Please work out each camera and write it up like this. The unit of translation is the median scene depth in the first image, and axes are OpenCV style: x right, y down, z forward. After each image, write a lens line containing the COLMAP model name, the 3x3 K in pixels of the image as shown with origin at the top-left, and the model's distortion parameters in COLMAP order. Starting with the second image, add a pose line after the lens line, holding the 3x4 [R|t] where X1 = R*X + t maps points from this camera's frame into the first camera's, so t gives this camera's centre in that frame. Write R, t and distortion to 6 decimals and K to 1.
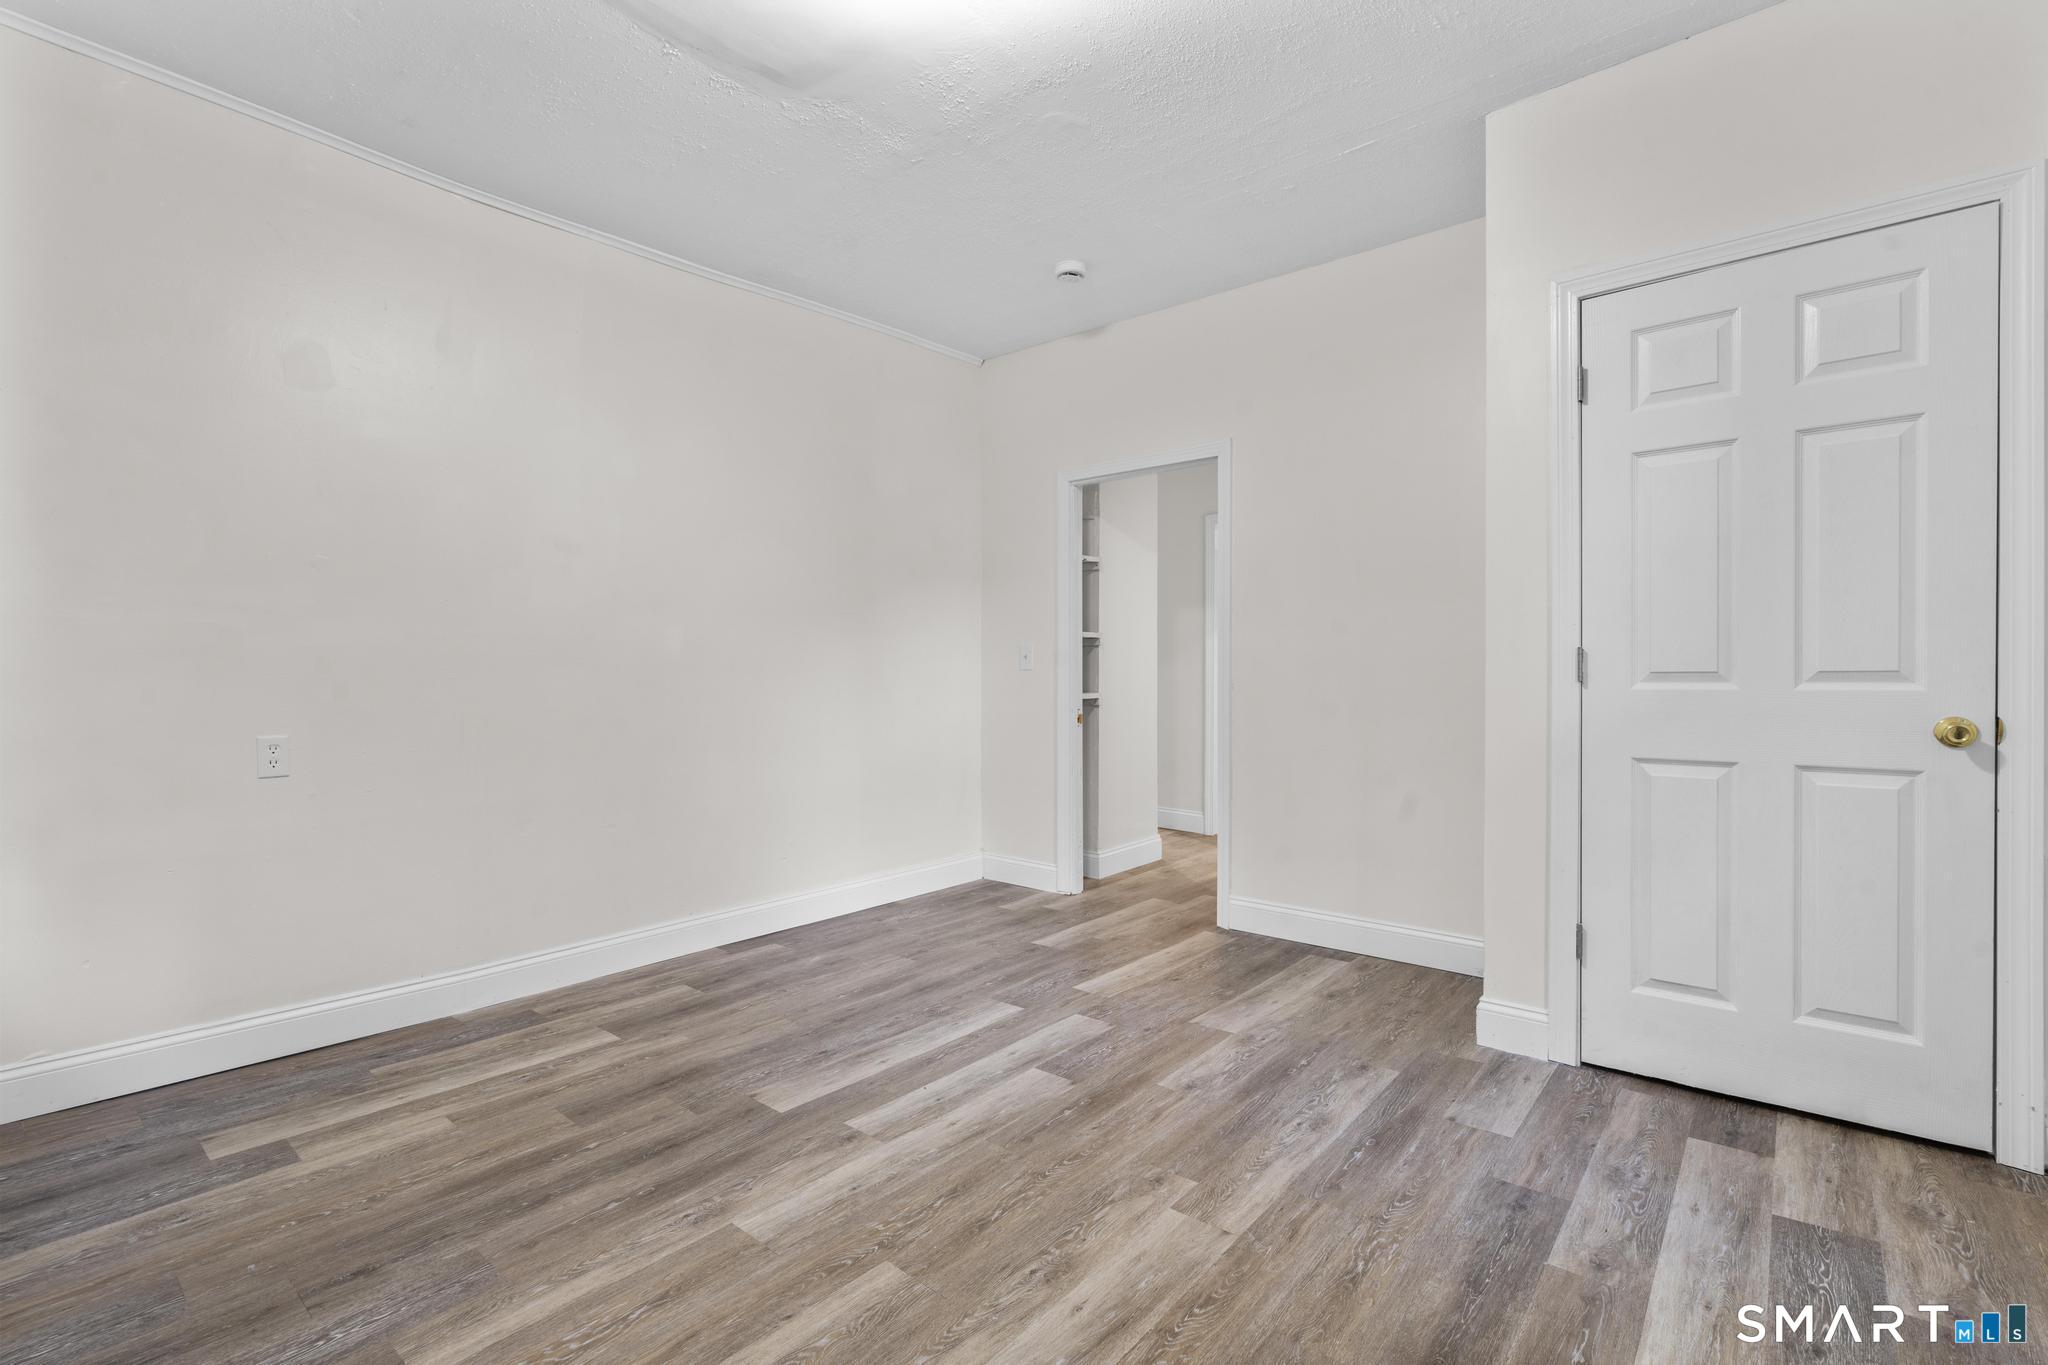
lens RADIAL K [[924.0, 0, 1019.6], [0, 924.0, 684.4], [0, 0, 1]] dist [-0.003135, 0.002076]
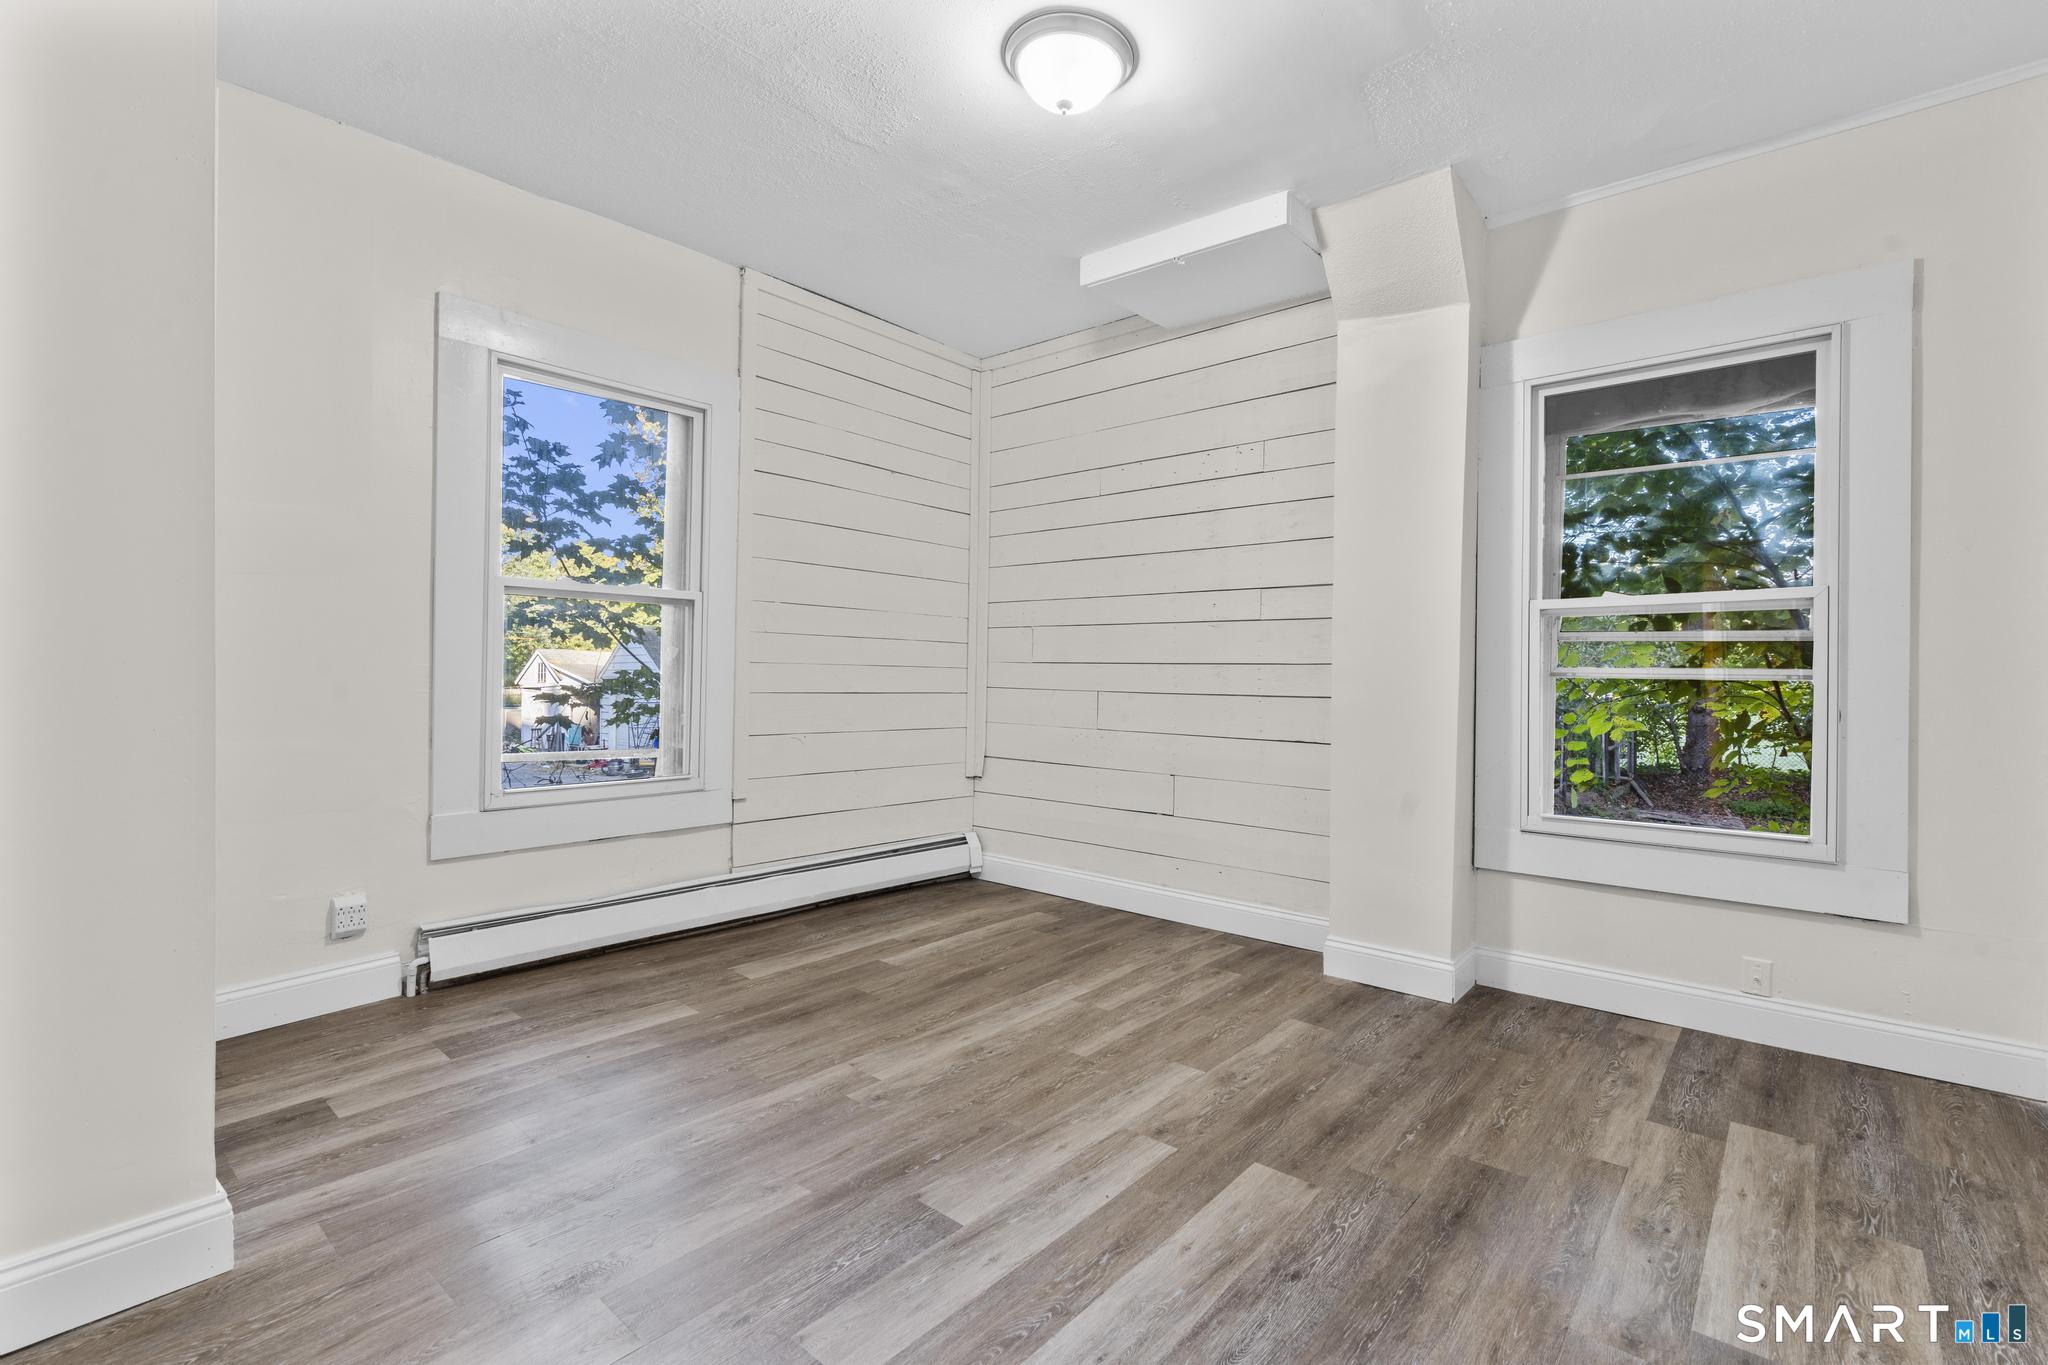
lens RADIAL K [[924.0, 0, 1019.6], [0, 924.0, 684.4], [0, 0, 1]] dist [-0.003135, 0.002076]
pose [[-0.999911, -0.009892, 0.008906, -0.033695], [-0.009716, 0.999761, 0.019598, -0.016626], [-0.009098, 0.019510, -0.999768, 1.992283]]
